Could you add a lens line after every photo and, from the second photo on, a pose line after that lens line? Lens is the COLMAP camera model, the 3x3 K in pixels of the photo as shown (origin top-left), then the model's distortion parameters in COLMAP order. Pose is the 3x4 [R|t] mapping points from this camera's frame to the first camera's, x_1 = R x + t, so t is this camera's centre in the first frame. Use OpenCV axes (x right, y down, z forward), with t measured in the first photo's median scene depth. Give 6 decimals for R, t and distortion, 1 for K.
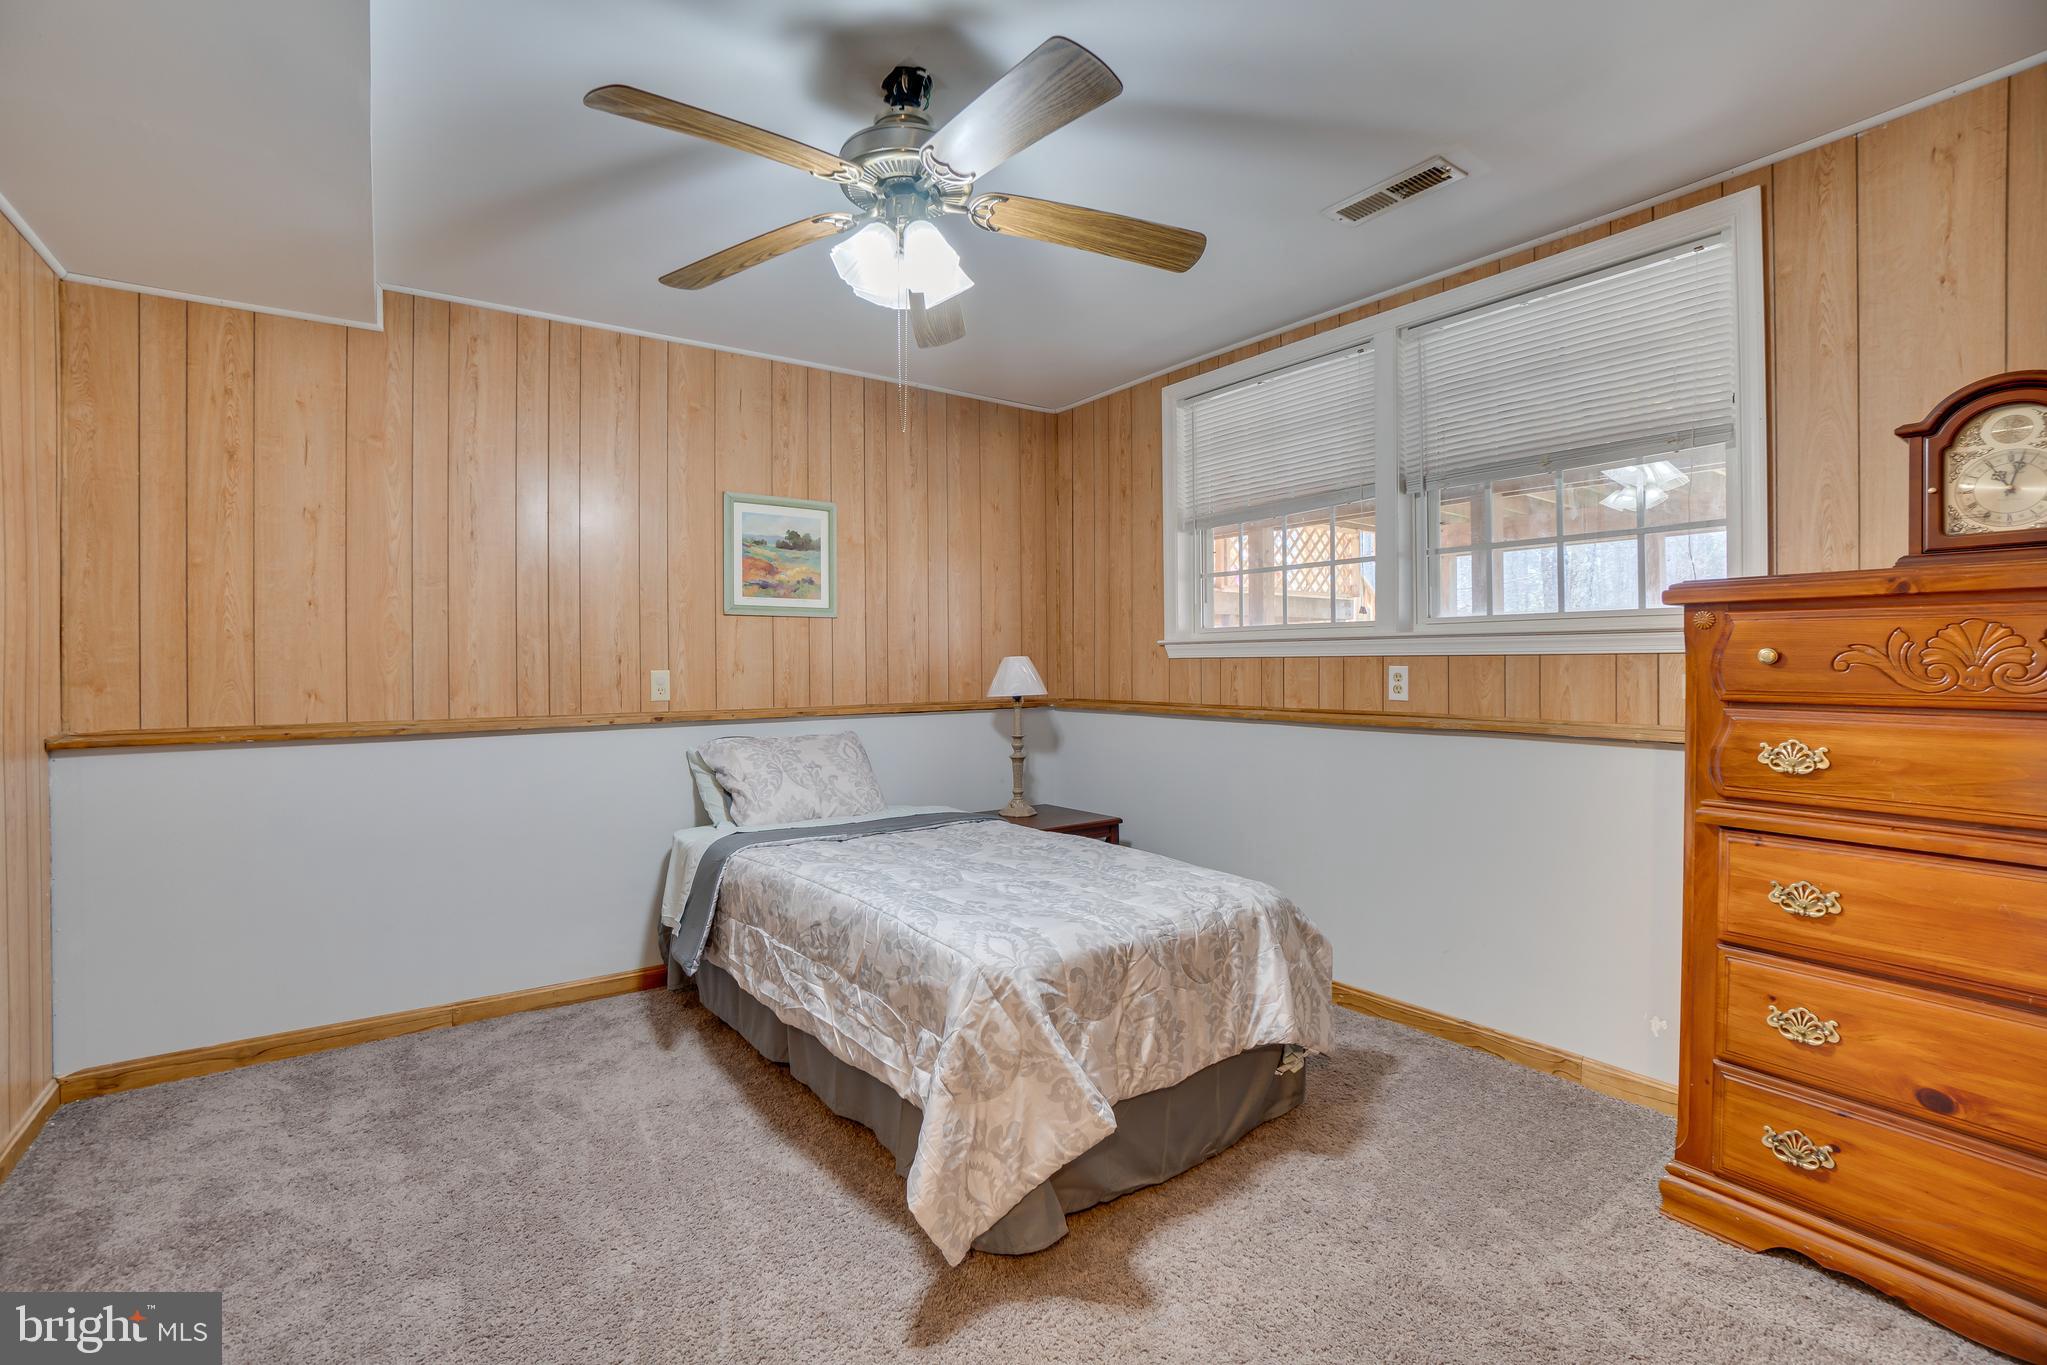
lens RADIAL K [[916.3, 0, 1020.4], [0, 916.3, 676.8], [0, 0, 1]] dist [-0.044625, 0.009367]
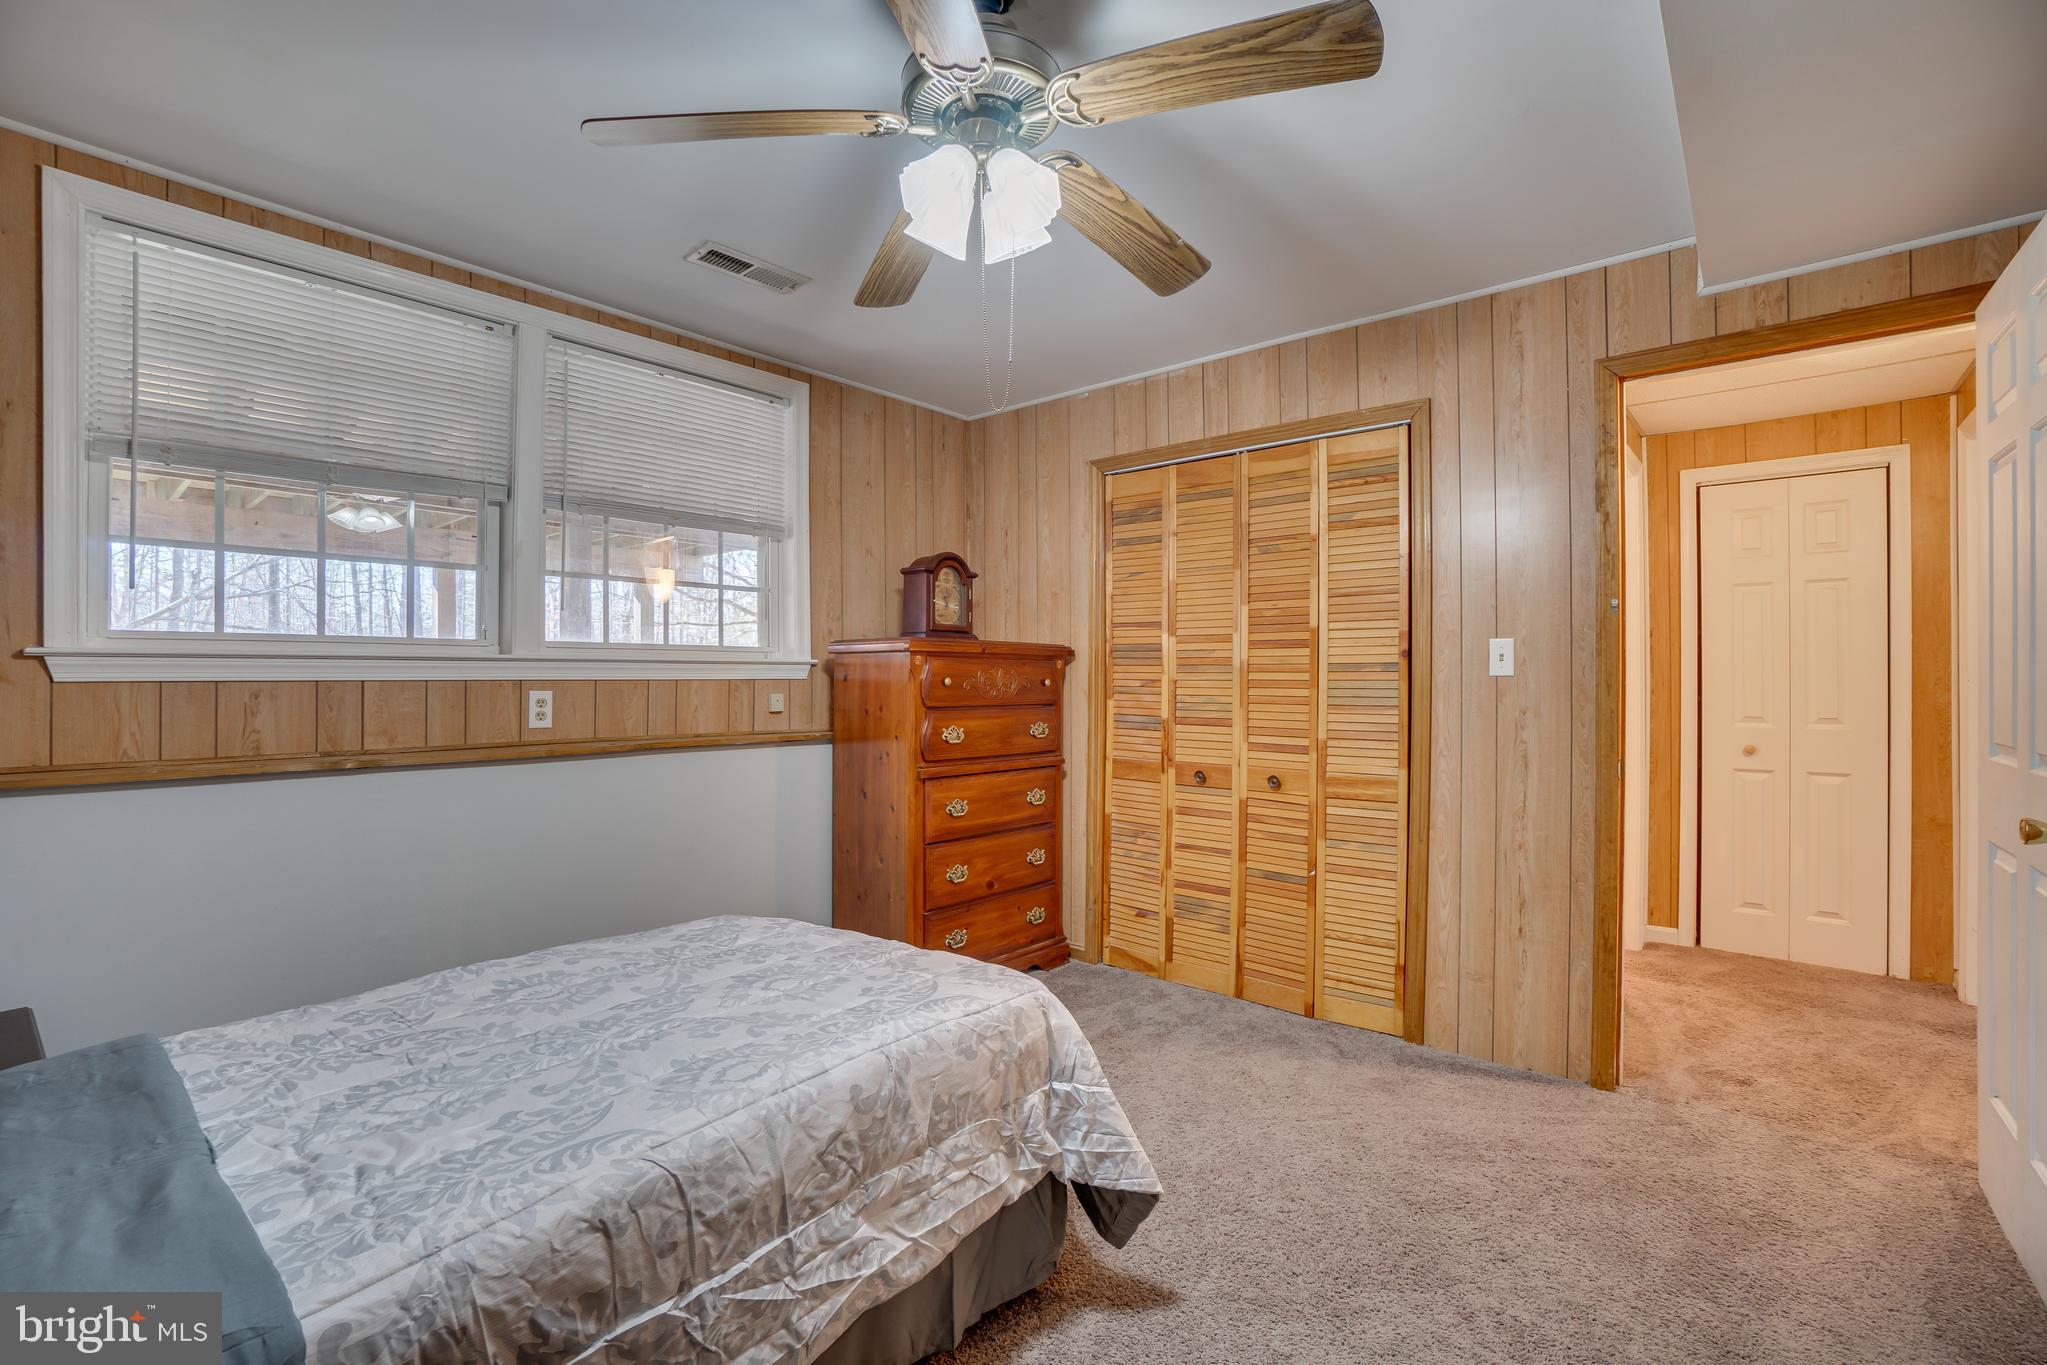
lens RADIAL K [[916.3, 0, 1017.3], [0, 916.3, 678.1], [0, 0, 1]] dist [-0.044625, 0.009367]
pose [[-0.244510, -0.001106, 0.969646, -0.621768], [0.013967, 0.999892, 0.004663, -0.023165], [-0.969546, 0.014684, -0.244468, 0.774846]]
